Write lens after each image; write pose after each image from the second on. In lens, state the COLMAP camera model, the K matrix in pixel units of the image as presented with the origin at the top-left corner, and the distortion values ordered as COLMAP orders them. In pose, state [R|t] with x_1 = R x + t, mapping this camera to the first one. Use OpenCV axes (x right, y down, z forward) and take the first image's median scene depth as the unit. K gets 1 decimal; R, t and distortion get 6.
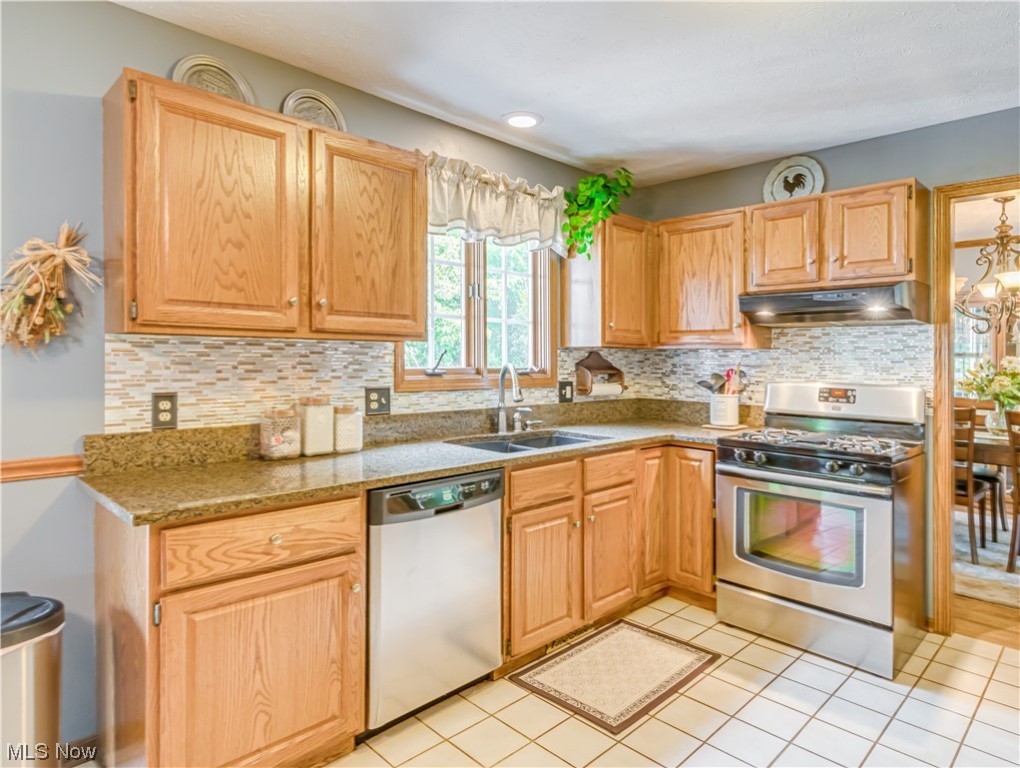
lens RADIAL K [[618.8, 0, 511.1], [0, 618.8, 376.3], [0, 0, 1]] dist [0.000096, 0.000830]
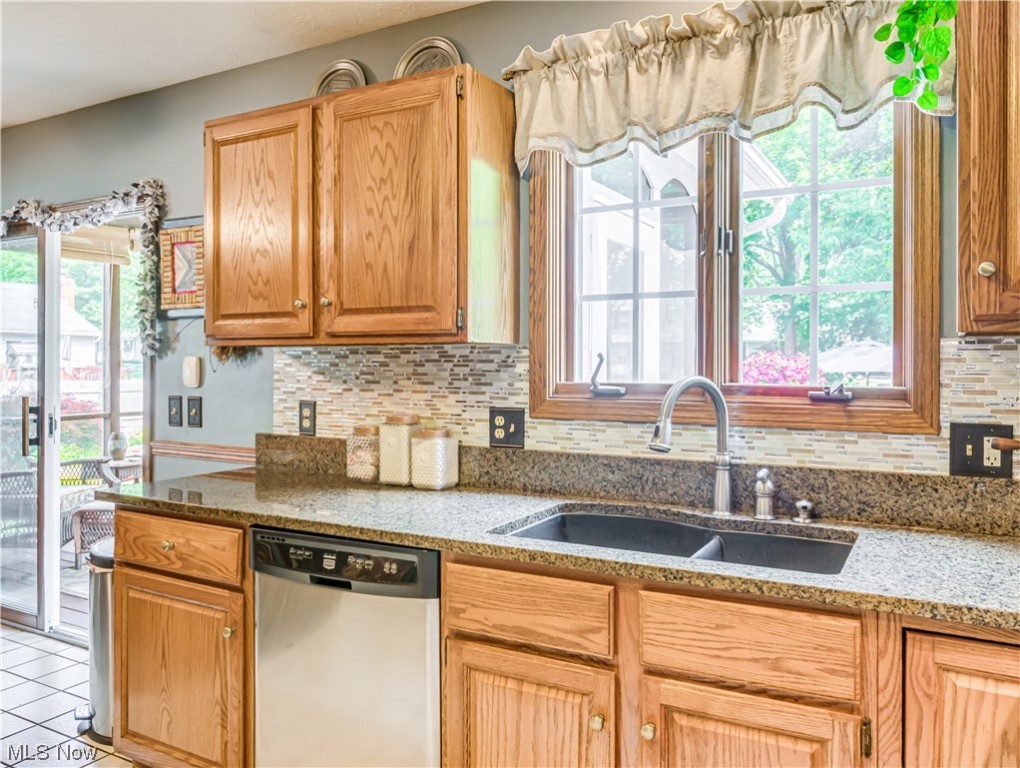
lens RADIAL K [[760.0, 0, 512.7], [0, 760.0, 386.7], [0, 0, 1]] dist [0.004664, -0.002978]
pose [[0.282713, 0.016269, -0.959067, 0.630152], [-0.028702, 0.999552, 0.008495, -0.014839], [0.958775, 0.025126, 0.283053, 0.774484]]
